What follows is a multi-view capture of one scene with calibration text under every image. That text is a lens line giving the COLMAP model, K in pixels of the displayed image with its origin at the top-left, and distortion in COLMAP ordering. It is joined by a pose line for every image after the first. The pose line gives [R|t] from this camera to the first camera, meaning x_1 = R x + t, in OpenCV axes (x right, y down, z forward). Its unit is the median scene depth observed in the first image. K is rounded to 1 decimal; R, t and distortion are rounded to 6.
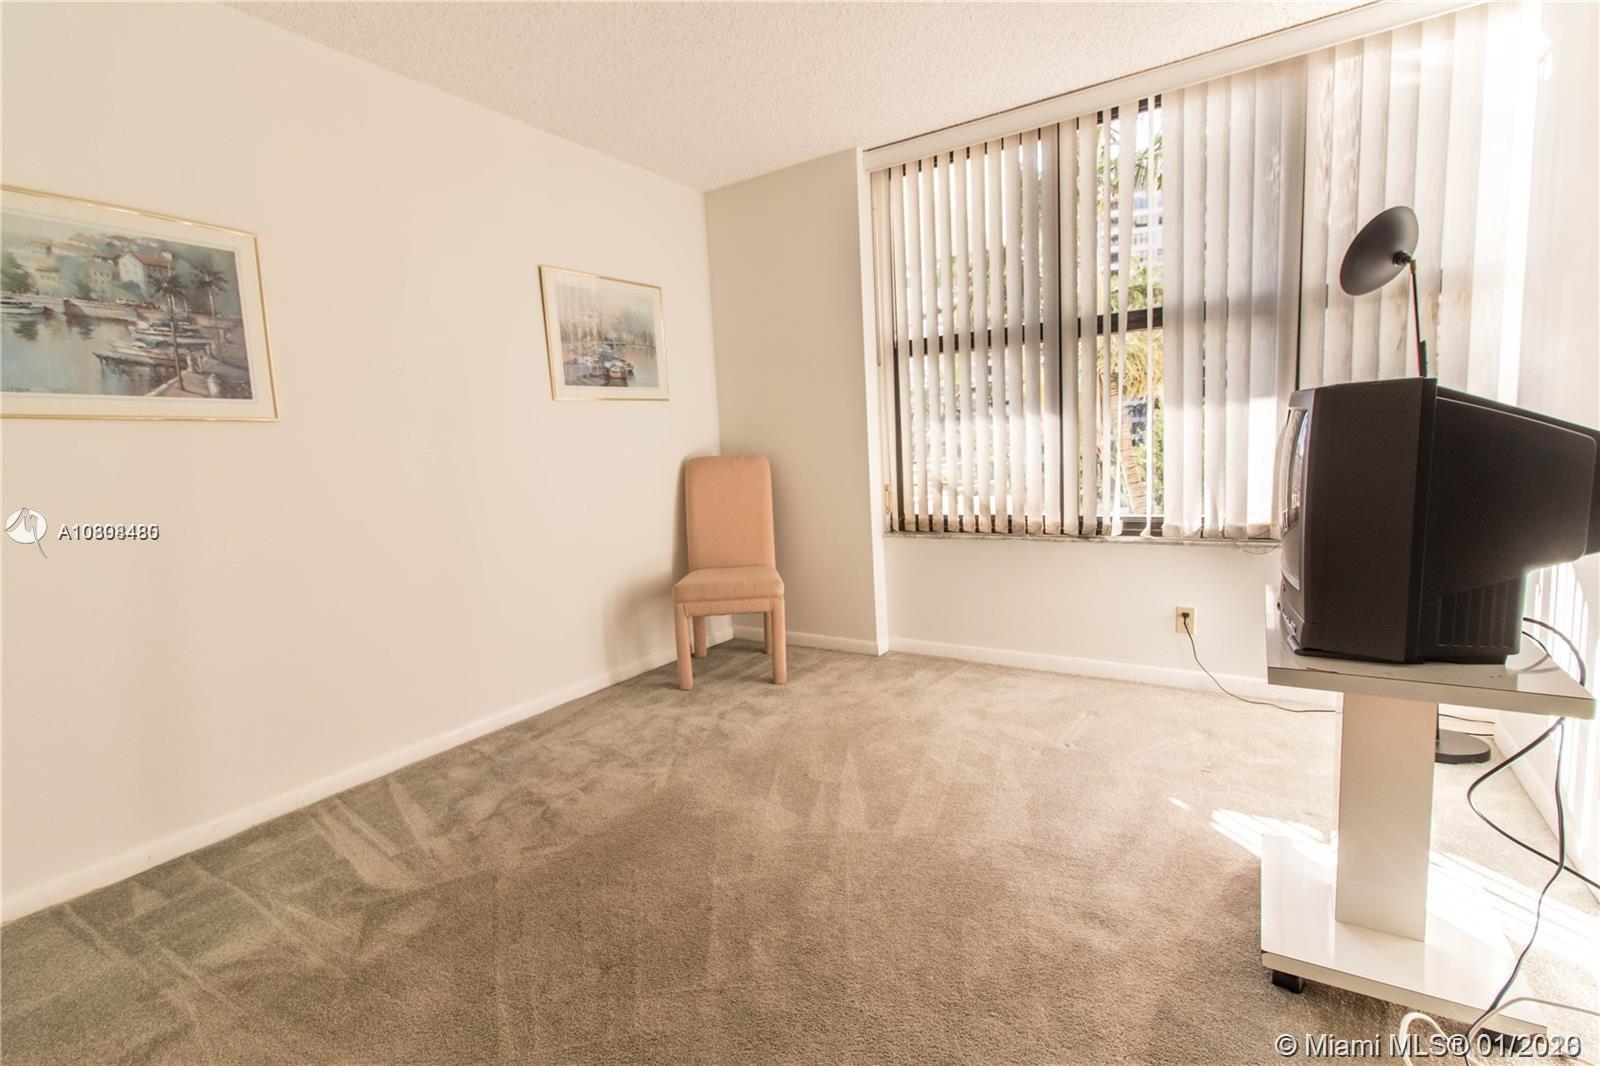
lens RADIAL K [[739.9, 0, 808.4], [0, 739.9, 525.5], [0, 0, 1]] dist [-0.001873, -0.009391]
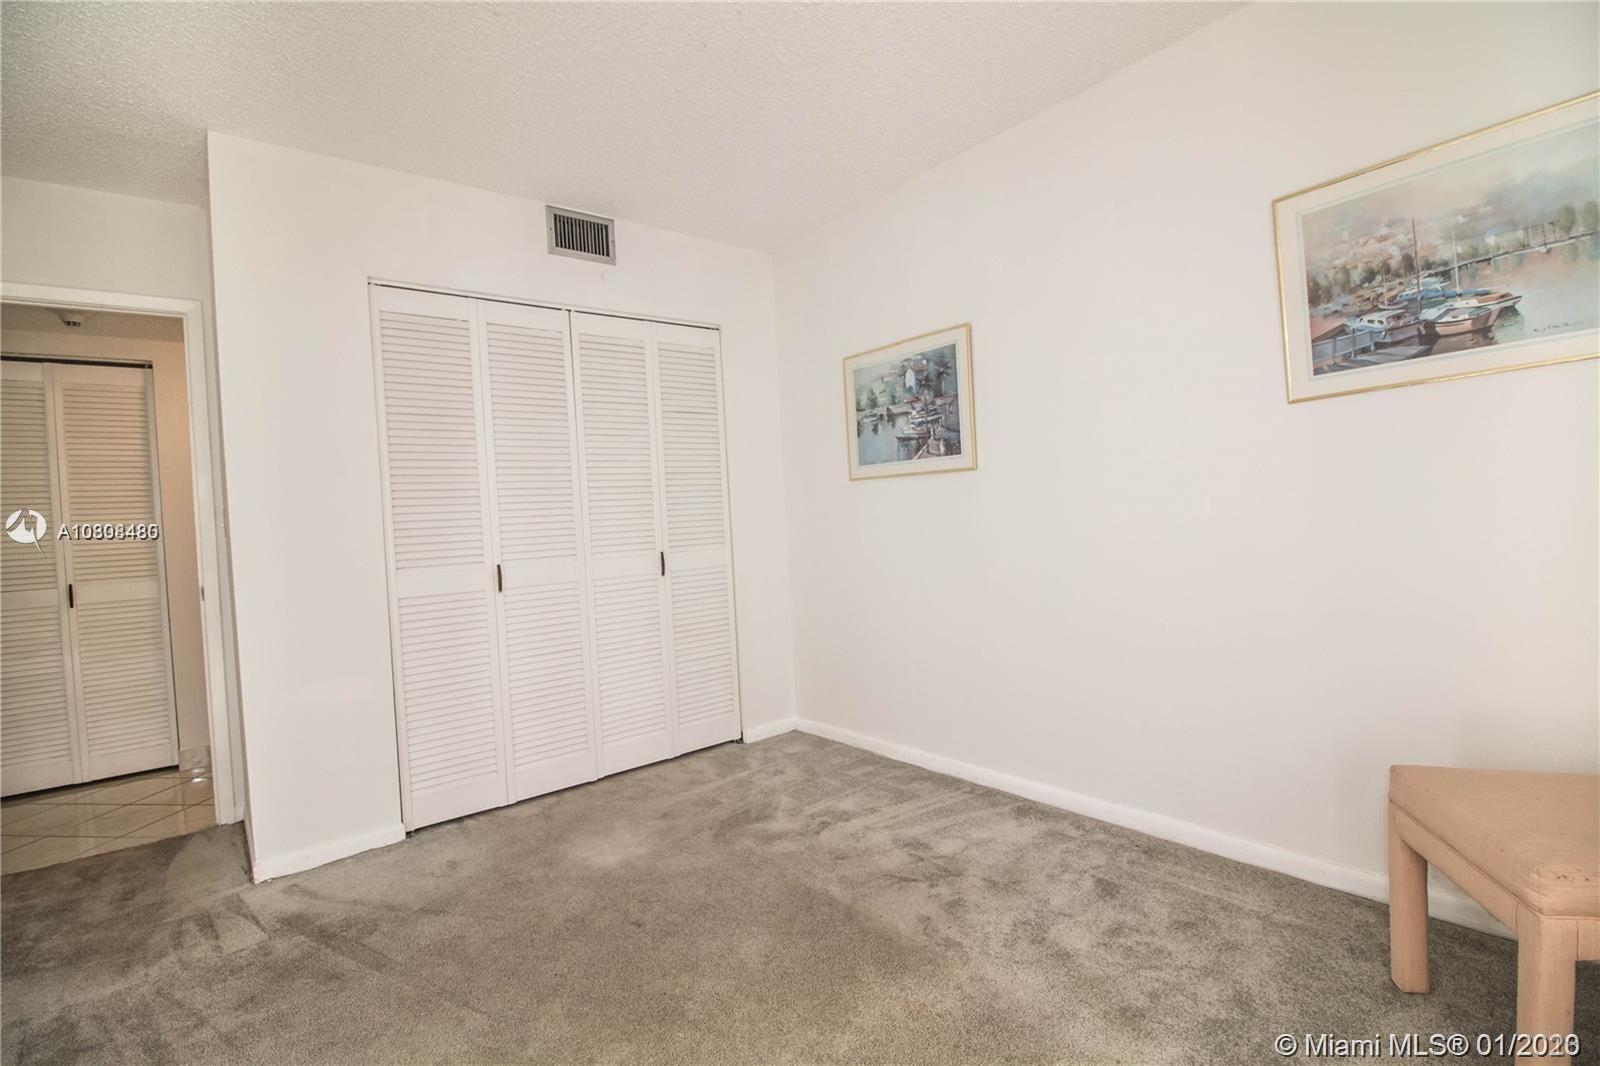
lens RADIAL K [[739.9, 0, 808.4], [0, 739.9, 525.5], [0, 0, 1]] dist [-0.001873, -0.009391]
pose [[-0.318083, 0.072985, -0.945249, 0.597328], [-0.034655, 0.995471, 0.088524, -0.160709], [0.947429, 0.060915, -0.314113, 1.222205]]
